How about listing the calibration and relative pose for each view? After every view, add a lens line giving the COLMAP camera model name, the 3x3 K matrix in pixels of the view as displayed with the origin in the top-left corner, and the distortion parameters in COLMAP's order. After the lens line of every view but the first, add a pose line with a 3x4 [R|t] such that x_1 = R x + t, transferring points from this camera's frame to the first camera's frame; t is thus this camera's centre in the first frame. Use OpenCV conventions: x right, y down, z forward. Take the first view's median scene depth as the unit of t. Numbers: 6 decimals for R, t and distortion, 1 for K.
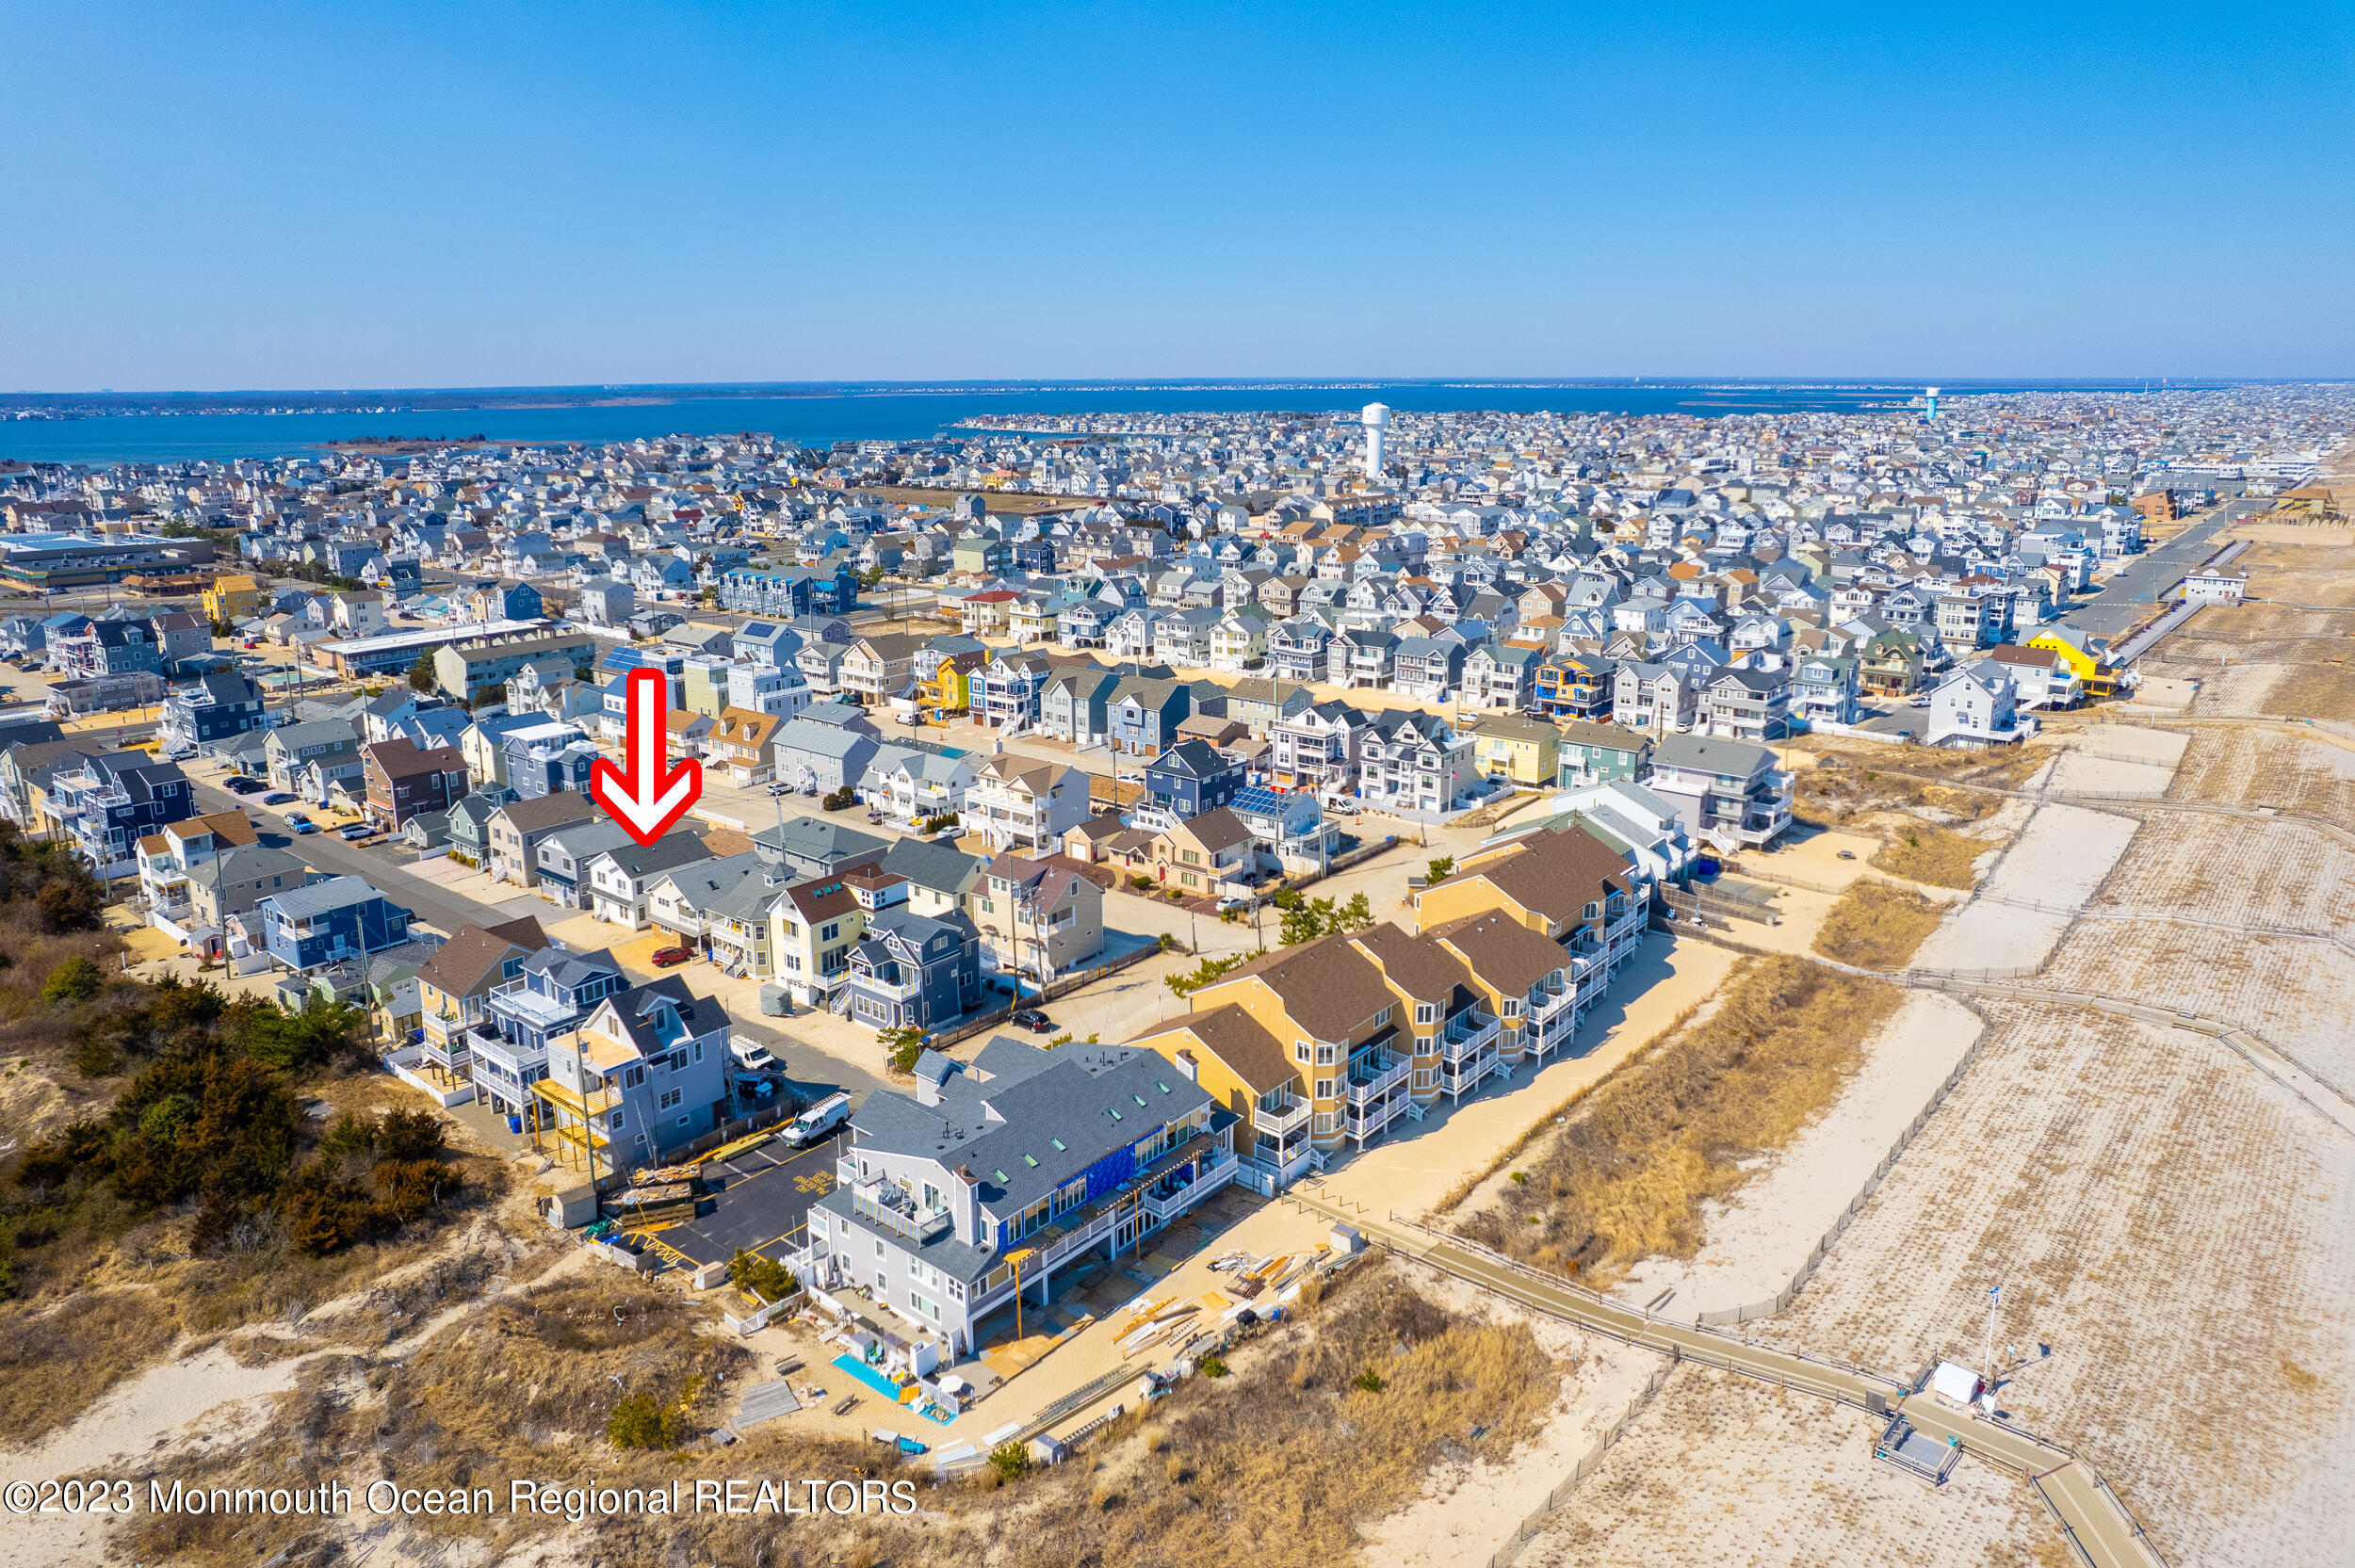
lens RADIAL K [[1507.5, 0, 1177.5], [0, 1507.5, 784.0], [0, 0, 1]] dist [-0.064398, 0.058796]
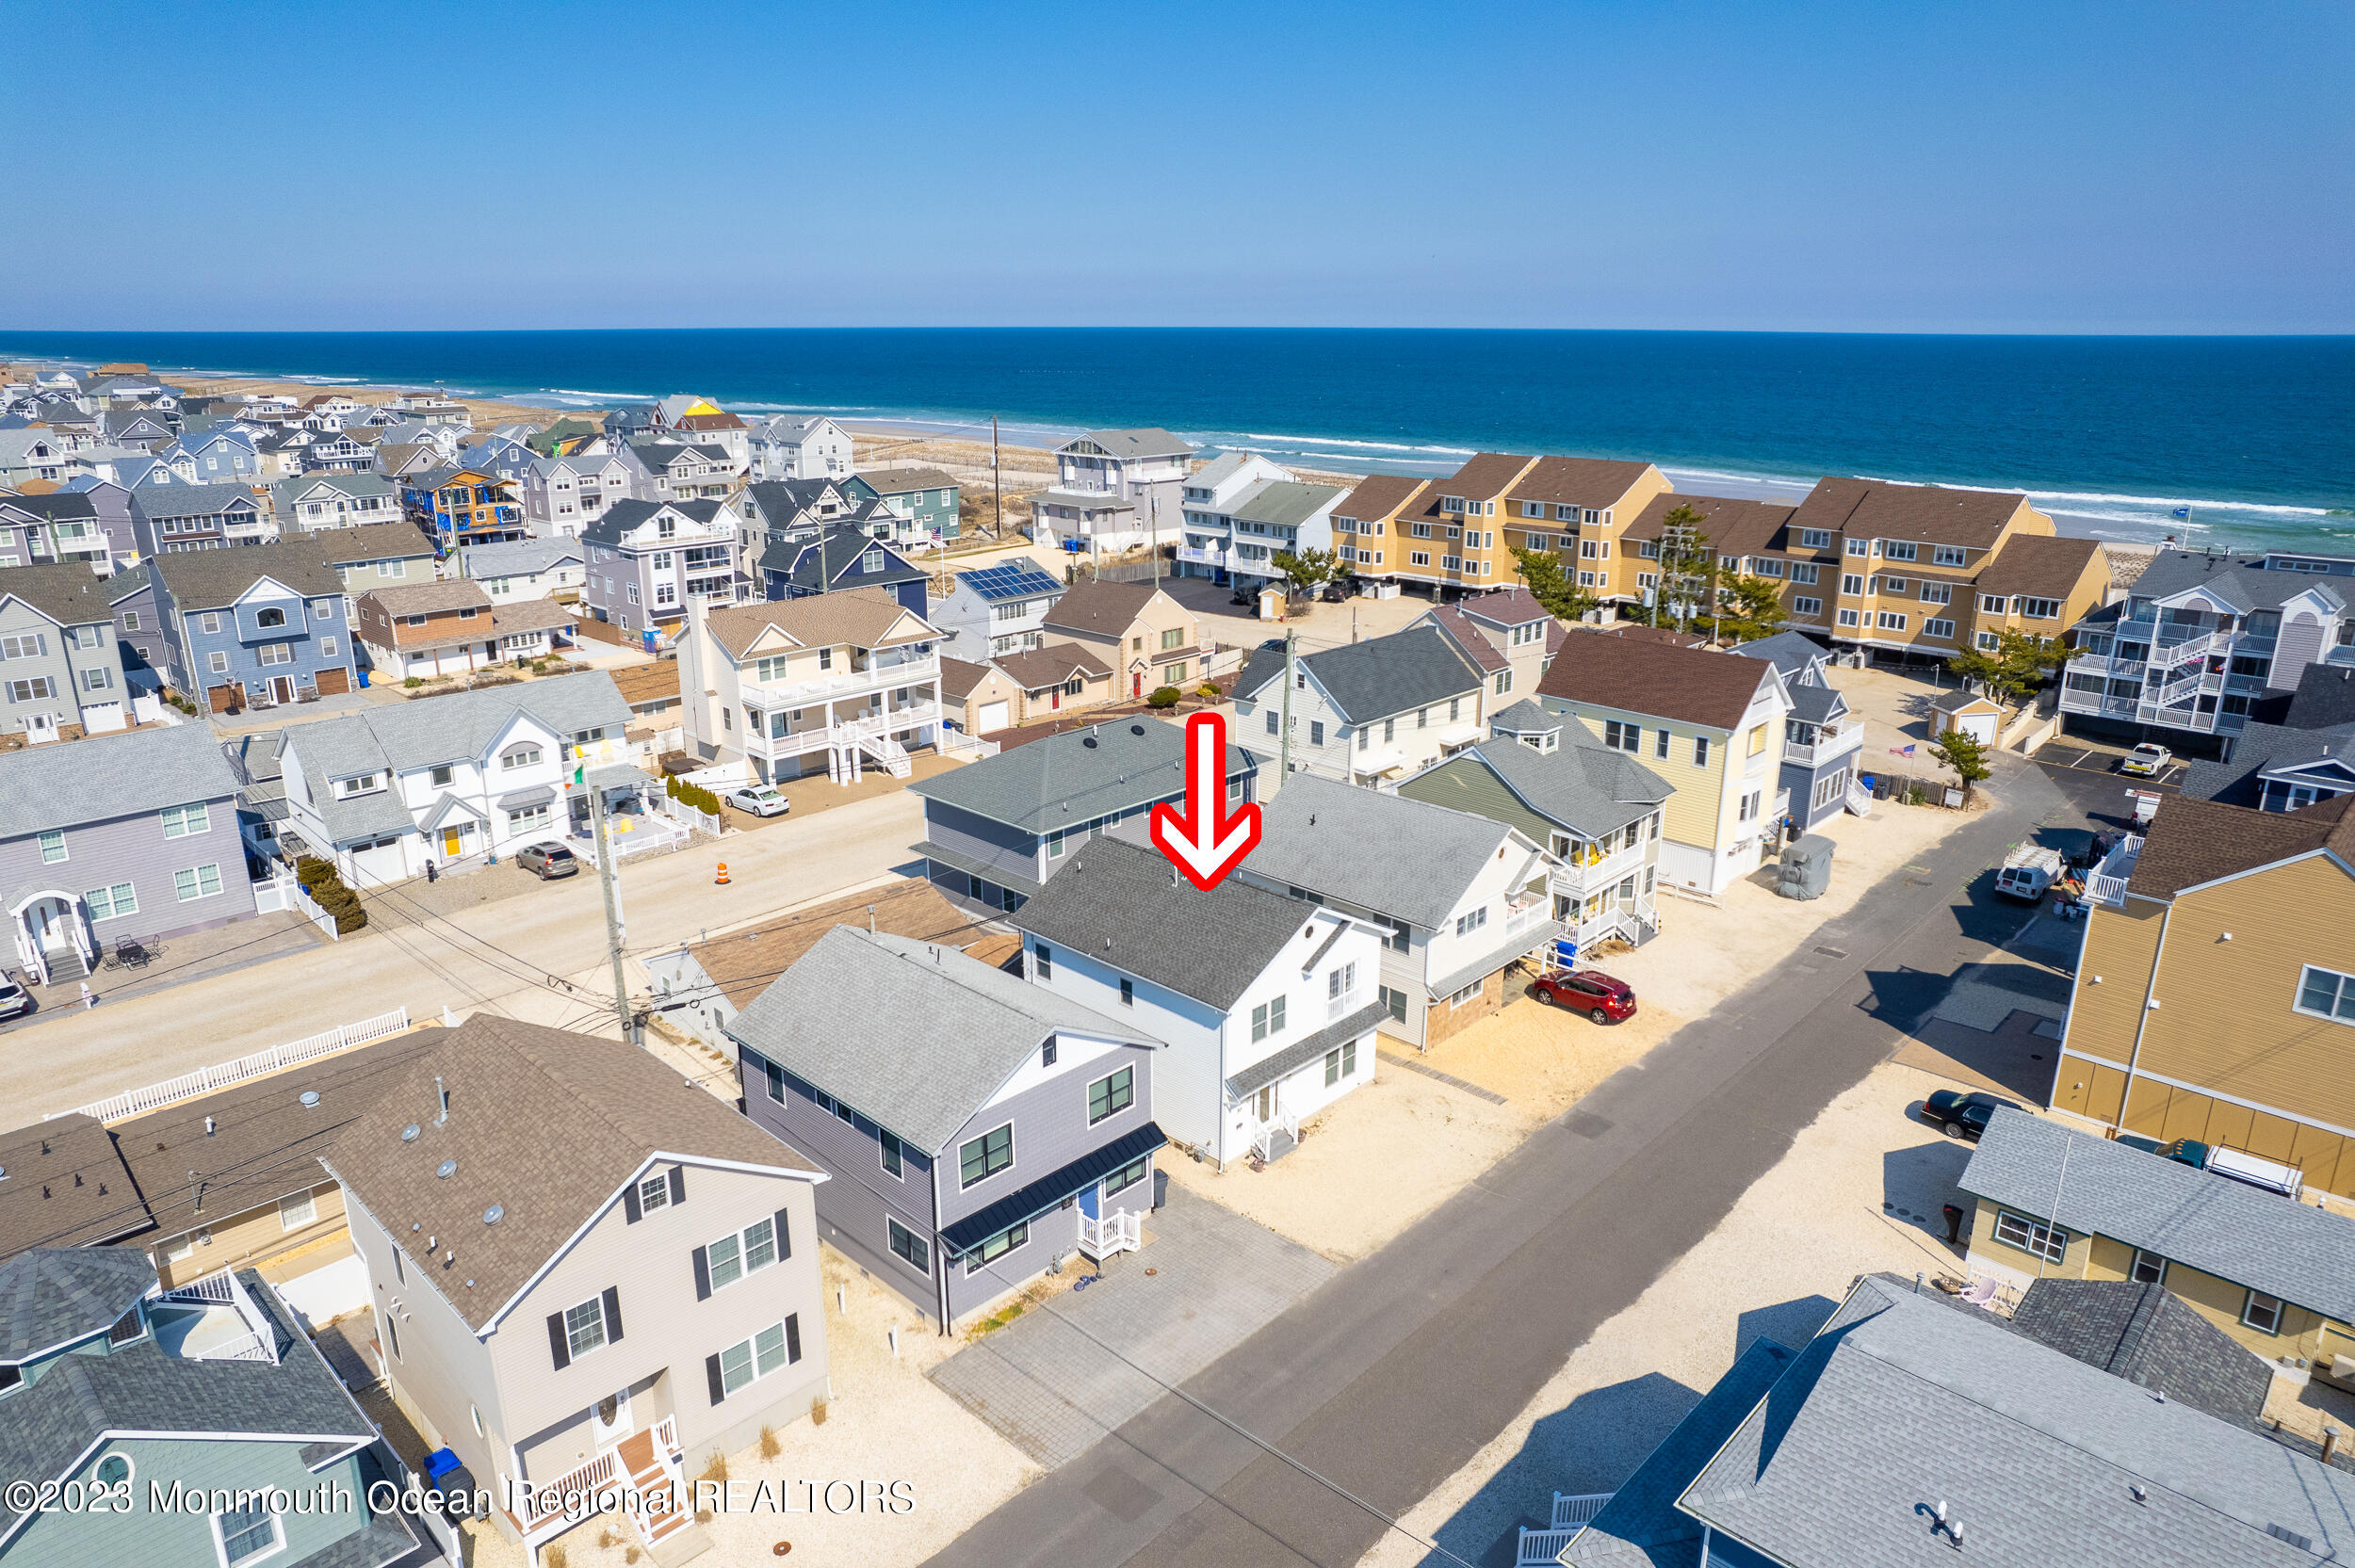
lens RADIAL K [[1507.5, 0, 1177.5], [0, 1507.5, 784.0], [0, 0, 1]] dist [-0.064398, 0.058796]
pose [[0.076640, -0.287775, 0.954626, -0.429428], [0.260018, 0.930081, 0.259501, -0.041448], [-0.962558, 0.228332, 0.146108, 0.625497]]
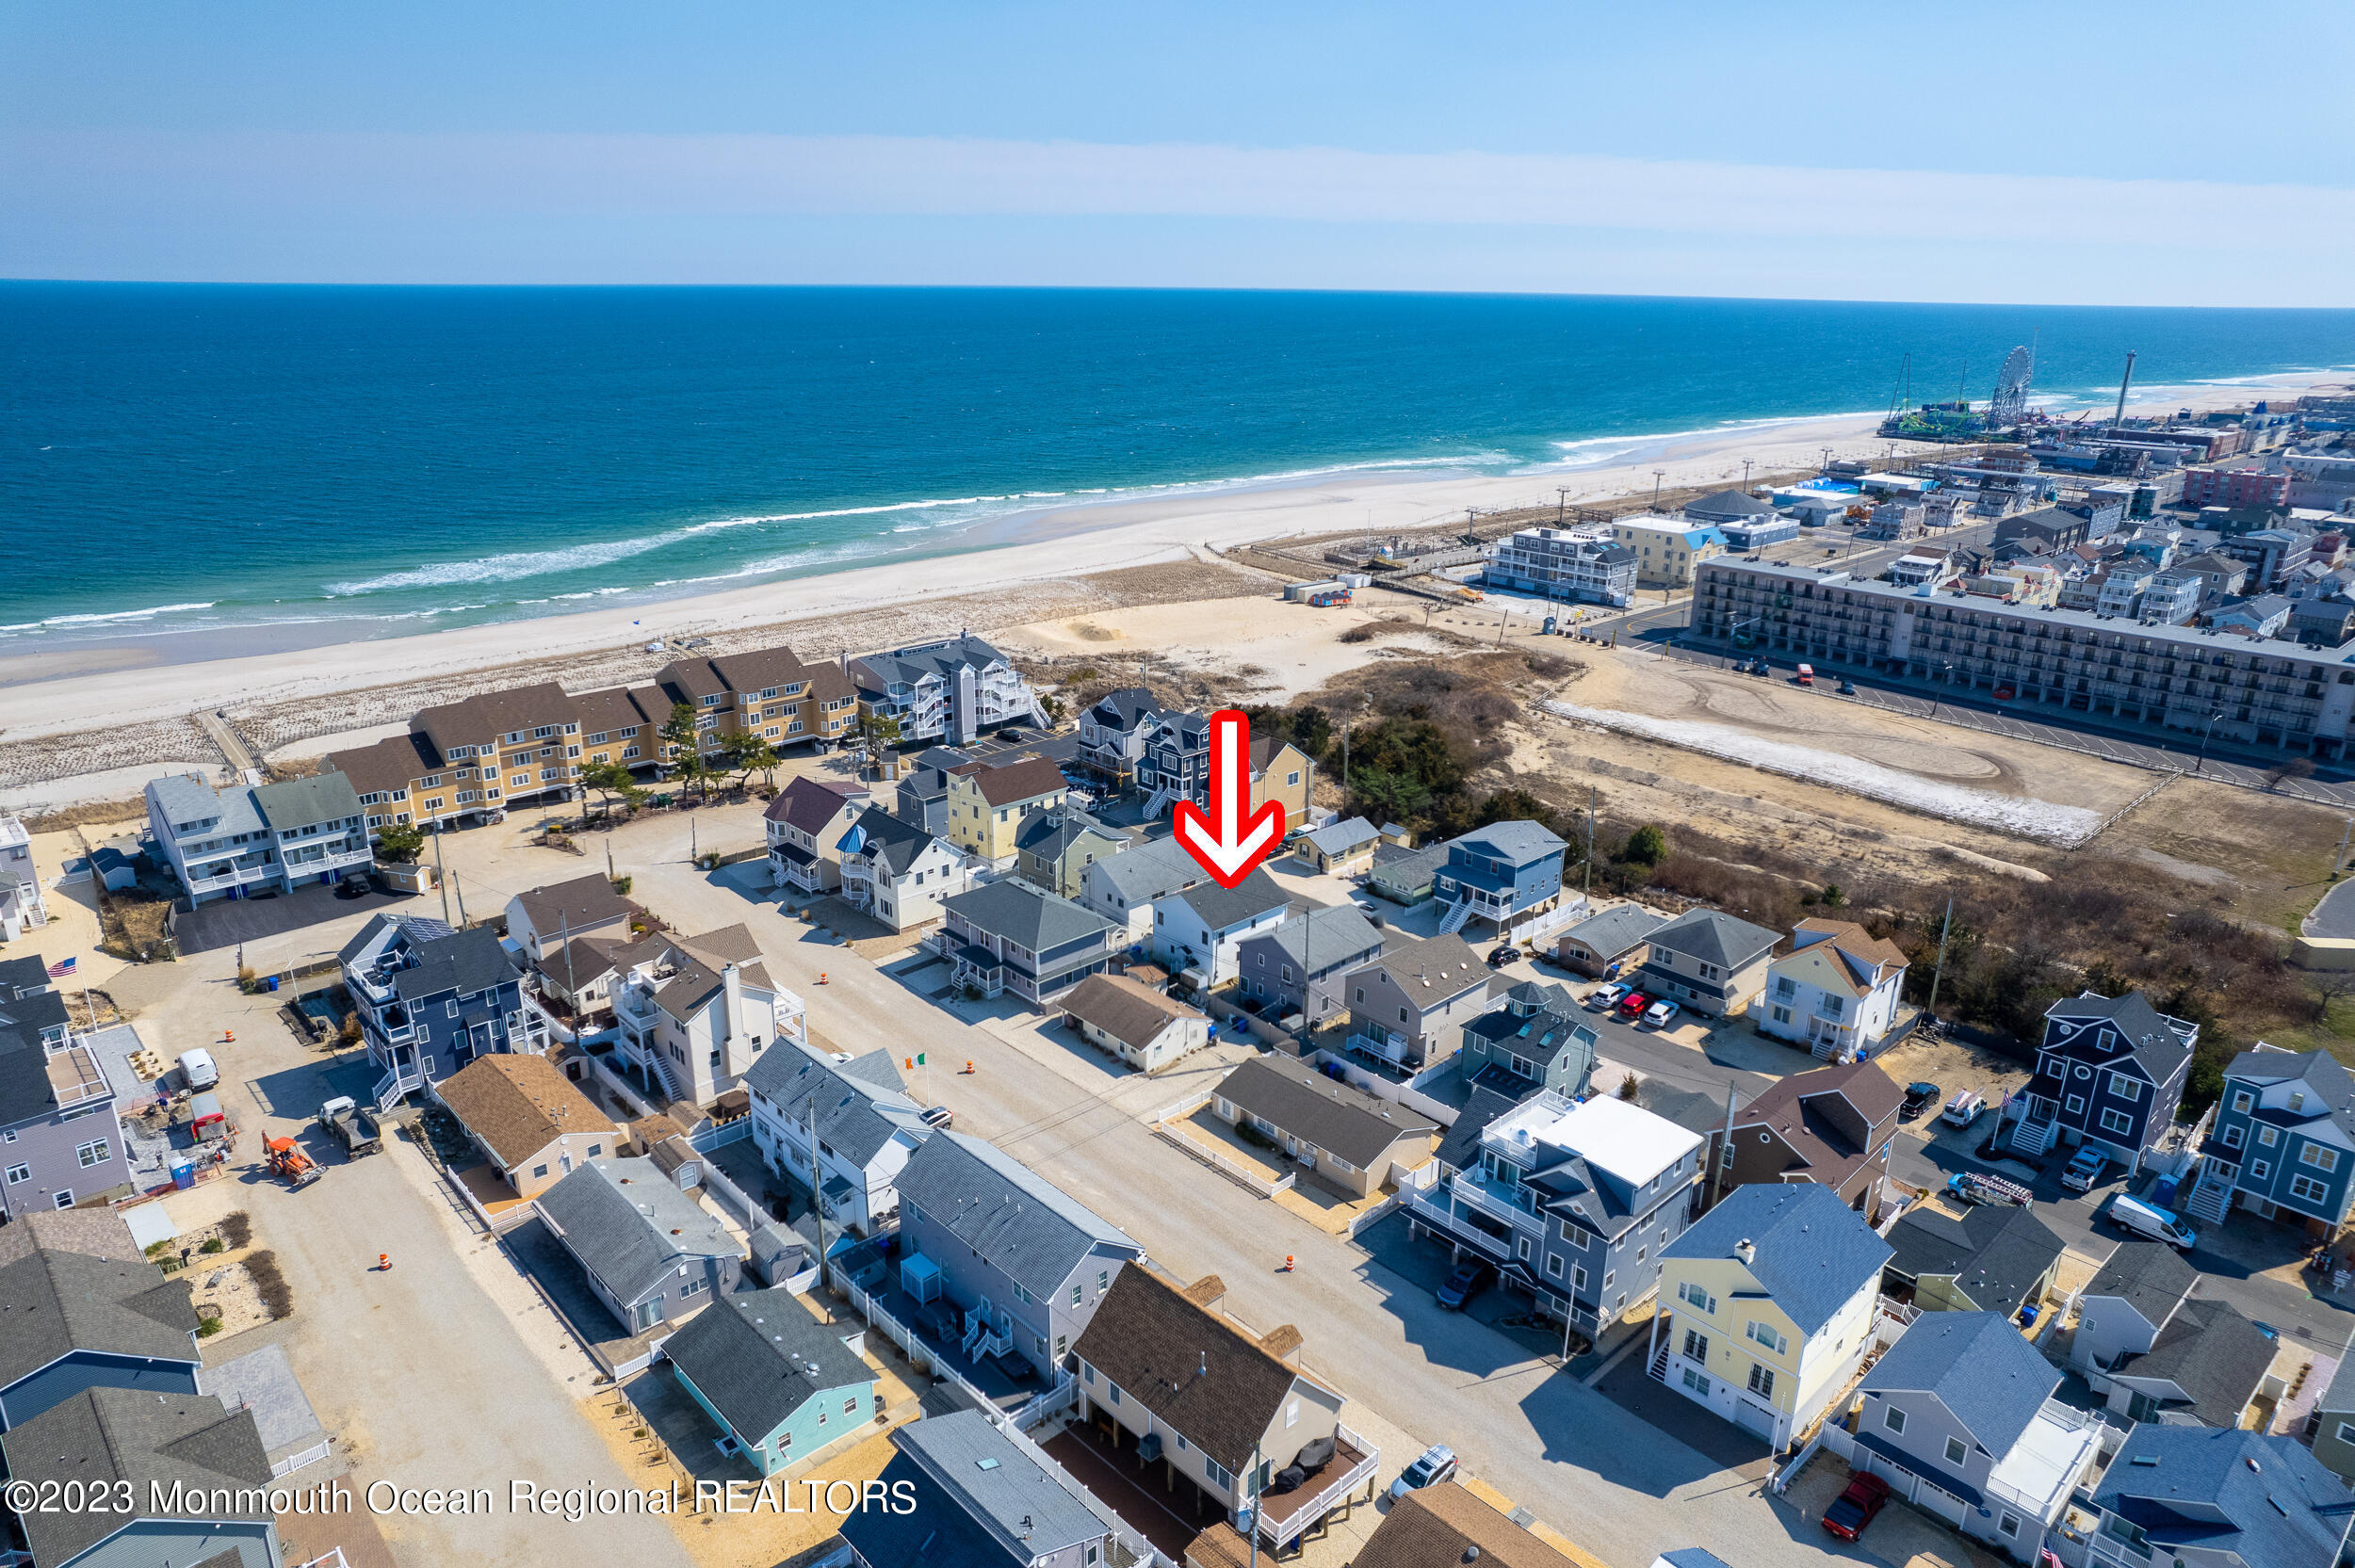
lens RADIAL K [[1507.5, 0, 1177.5], [0, 1507.5, 784.0], [0, 0, 1]] dist [-0.064398, 0.058796]
pose [[-0.991925, -0.045451, 0.118406, -0.280557], [0.028169, 0.831316, 0.555086, -0.320837], [-0.123662, 0.553939, -0.823322, 1.105441]]
